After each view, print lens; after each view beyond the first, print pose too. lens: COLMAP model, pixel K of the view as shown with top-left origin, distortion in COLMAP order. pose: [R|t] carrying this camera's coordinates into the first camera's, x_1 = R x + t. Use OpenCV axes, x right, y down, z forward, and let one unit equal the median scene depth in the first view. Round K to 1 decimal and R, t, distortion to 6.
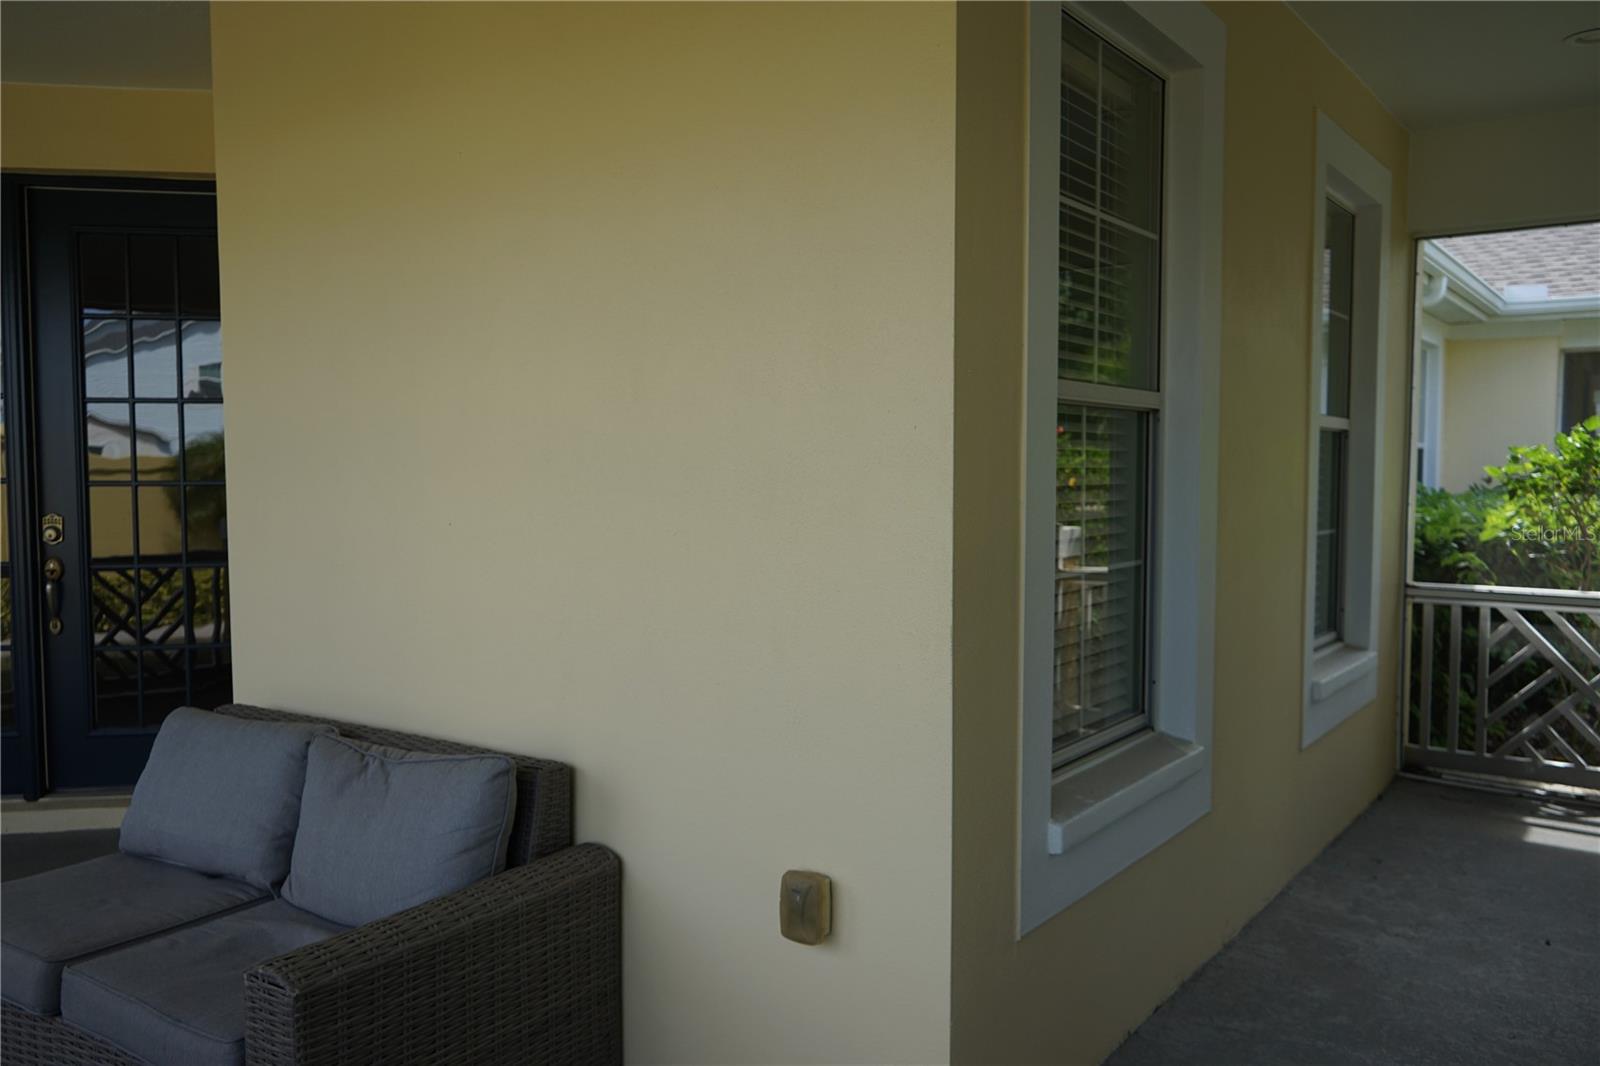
lens RADIAL K [[1273.6, 0, 795.7], [0, 1273.6, 545.2], [0, 0, 1]] dist [-0.010097, 0.008742]
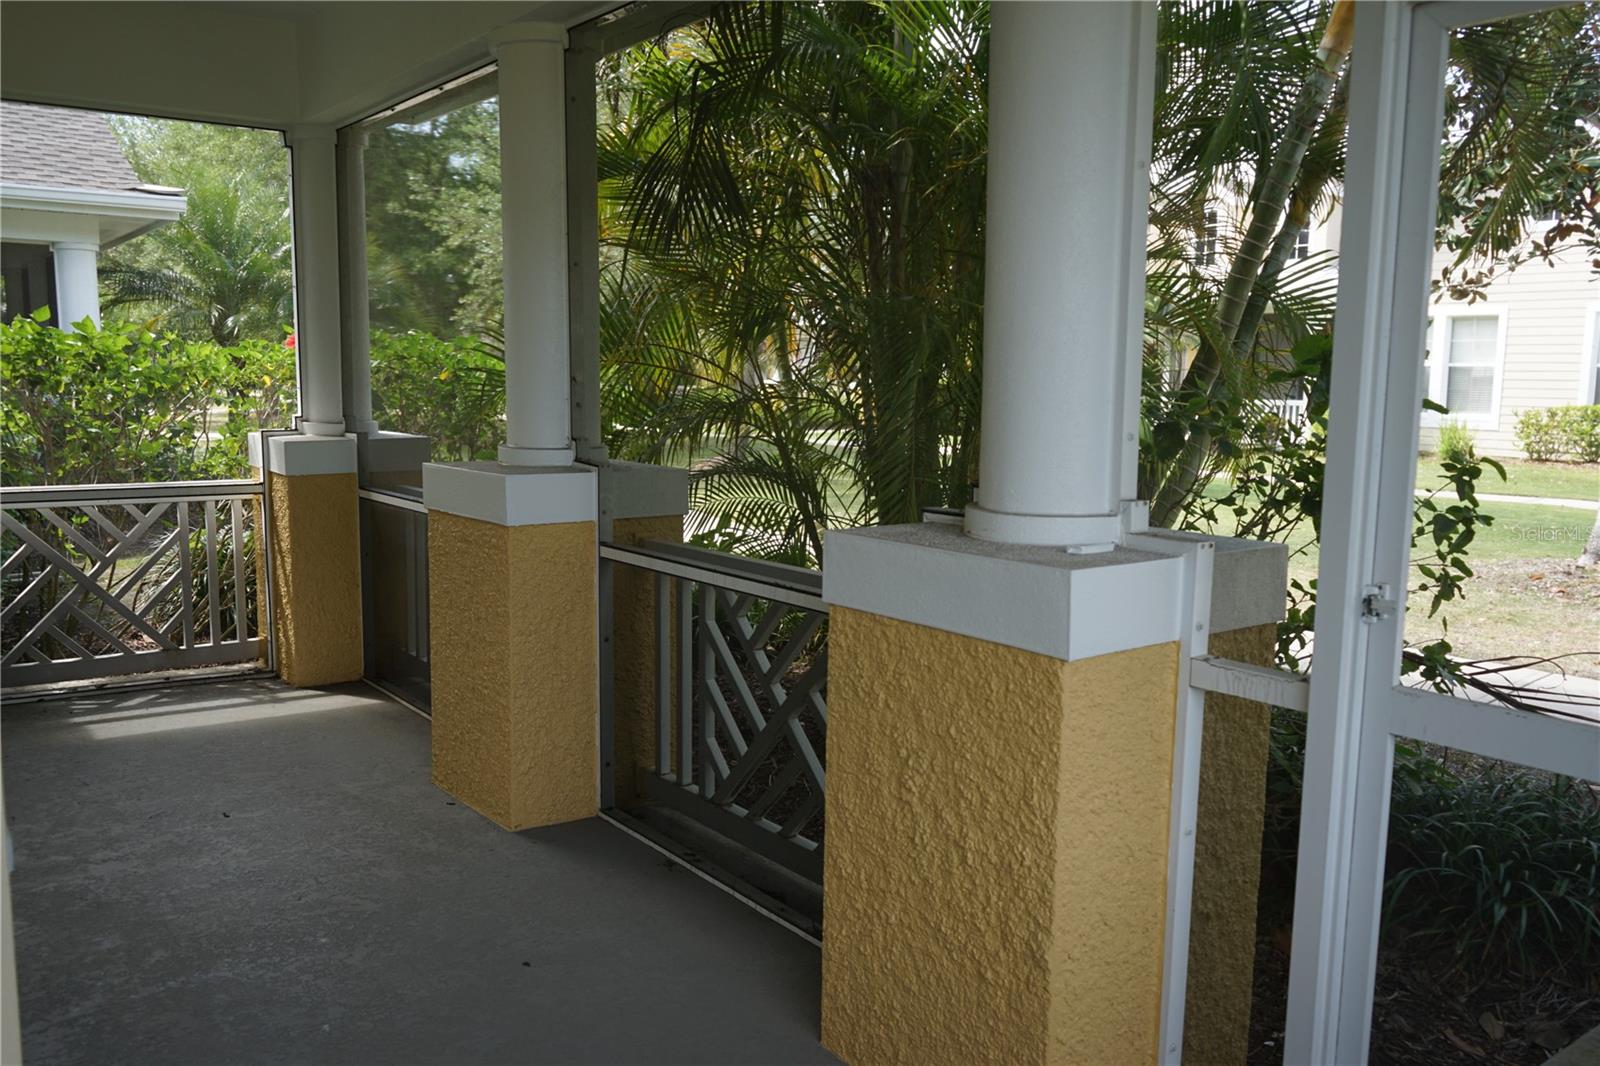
lens RADIAL K [[1273.6, 0, 801.4], [0, 1273.6, 536.2], [0, 0, 1]] dist [-0.010097, 0.008742]
pose [[0.285179, -0.118914, 0.951069, -0.372131], [0.047086, 0.992814, 0.110015, -0.013759], [-0.957317, 0.013408, 0.288729, 0.363872]]
